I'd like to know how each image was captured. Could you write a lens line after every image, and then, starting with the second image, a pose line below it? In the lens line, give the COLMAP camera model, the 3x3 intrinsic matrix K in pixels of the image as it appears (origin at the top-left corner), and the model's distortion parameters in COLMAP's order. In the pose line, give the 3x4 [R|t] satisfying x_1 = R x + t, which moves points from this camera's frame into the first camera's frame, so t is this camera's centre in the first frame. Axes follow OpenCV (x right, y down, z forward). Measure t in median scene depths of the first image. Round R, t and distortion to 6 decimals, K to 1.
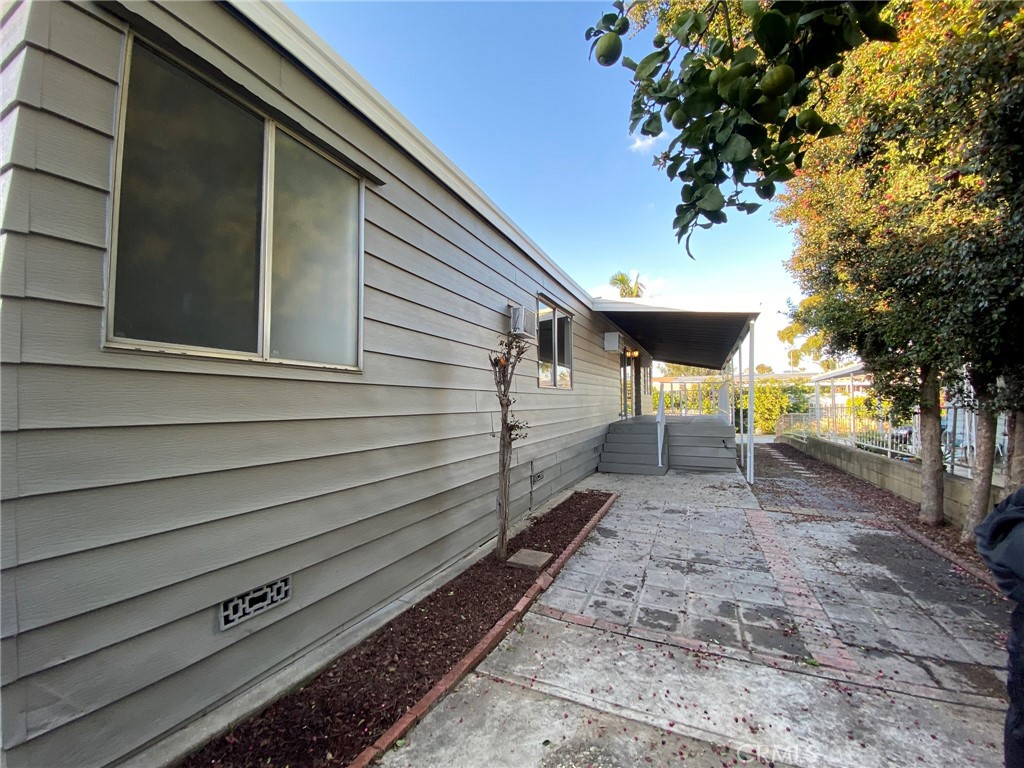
lens RADIAL K [[407.1, 0, 515.1], [0, 407.1, 385.2], [0, 0, 1]] dist [-0.023504, -0.000587]
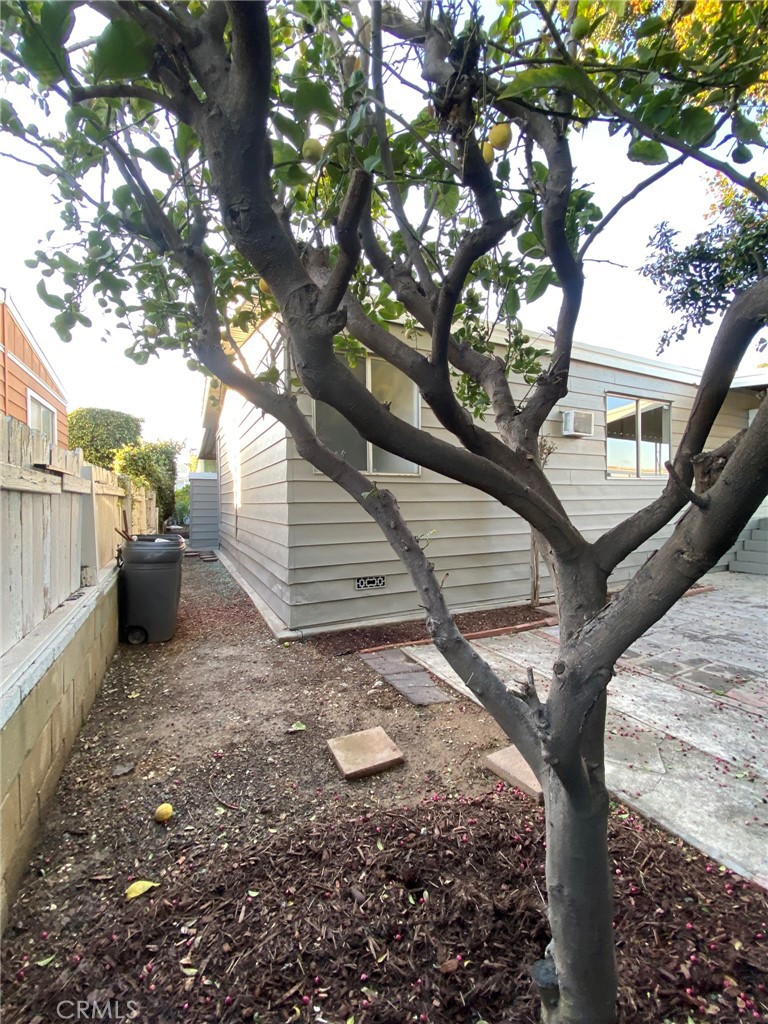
lens RADIAL K [[407.1, 0, 382.9], [0, 407.1, 508.5], [0, 0, 1]] dist [-0.023504, -0.000587]
pose [[0.763175, -0.008888, -0.646131, 0.667582], [0.045044, 0.998205, 0.039472, 0.031734], [0.644620, -0.059228, 0.762205, -0.502811]]
